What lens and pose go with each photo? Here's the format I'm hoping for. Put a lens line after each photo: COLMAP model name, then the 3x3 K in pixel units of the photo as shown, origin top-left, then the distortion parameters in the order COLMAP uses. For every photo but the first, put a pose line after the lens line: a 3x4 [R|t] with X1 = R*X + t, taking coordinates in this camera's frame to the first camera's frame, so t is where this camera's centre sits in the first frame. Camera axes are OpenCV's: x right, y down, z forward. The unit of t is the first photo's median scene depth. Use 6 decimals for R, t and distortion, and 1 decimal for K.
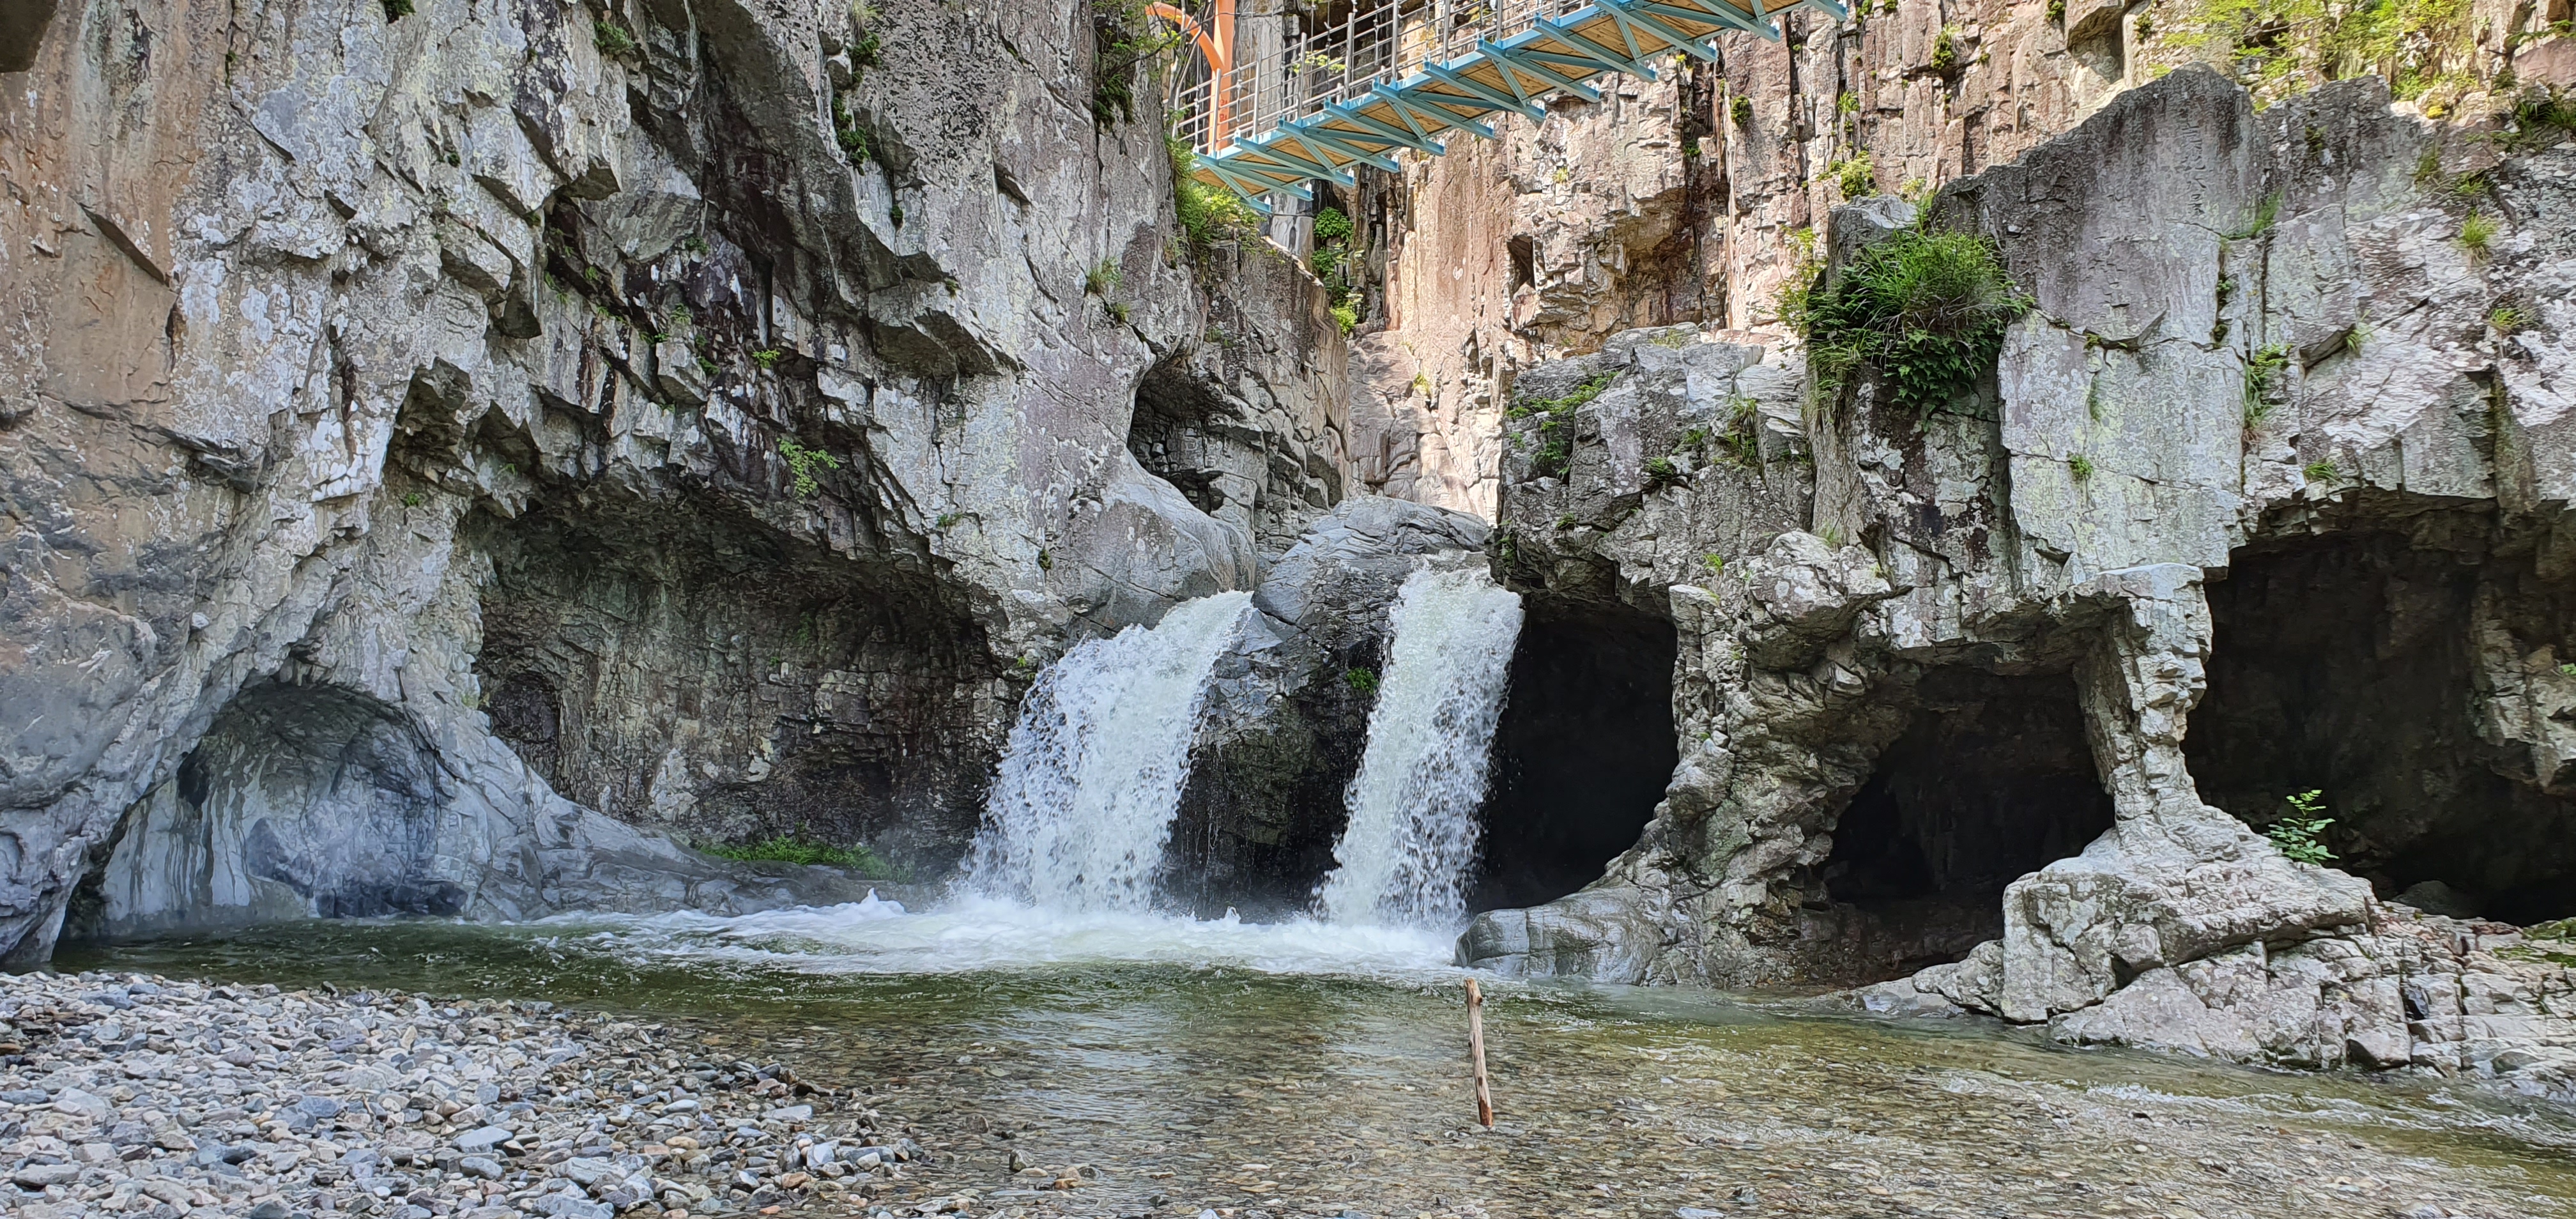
lens RADIAL K [[1994.9, 0, 1303.1], [0, 1994.9, 664.7], [0, 0, 1]] dist [0.042559, -0.056870]
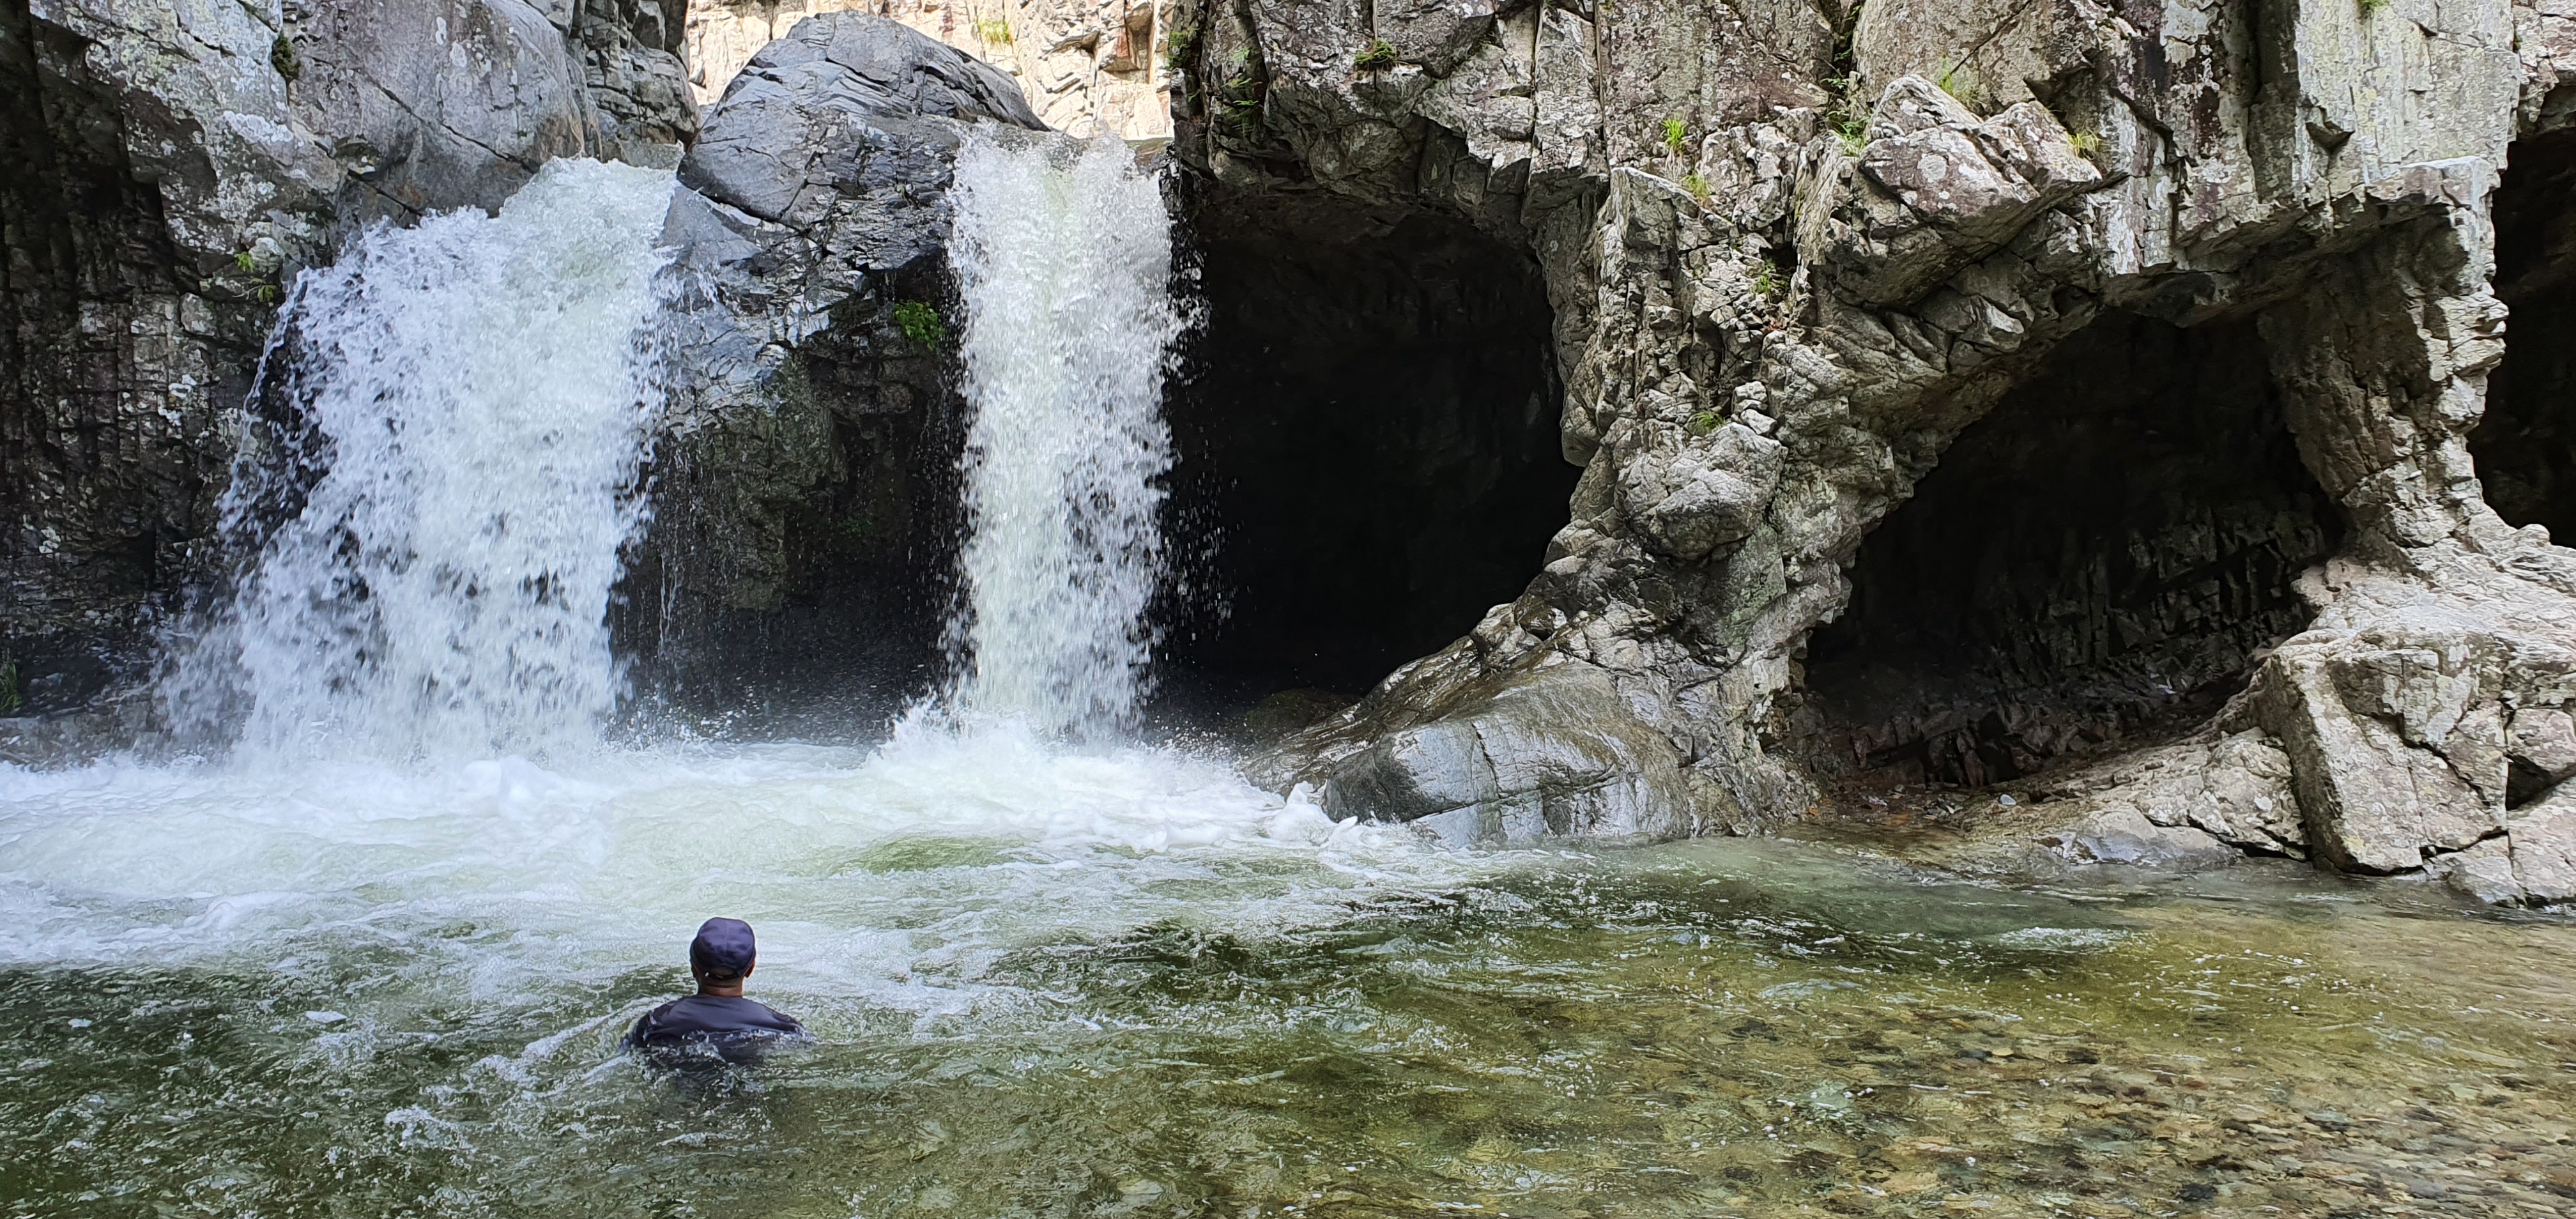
lens RADIAL K [[1994.9, 0, 1309.7], [0, 1994.9, 618.4], [0, 0, 1]] dist [0.042559, -0.056870]
pose [[0.867315, -0.039179, 0.496216, -0.182114], [-0.023800, 0.992493, 0.119963, 0.023030], [-0.497191, -0.115855, 0.859872, 0.468591]]
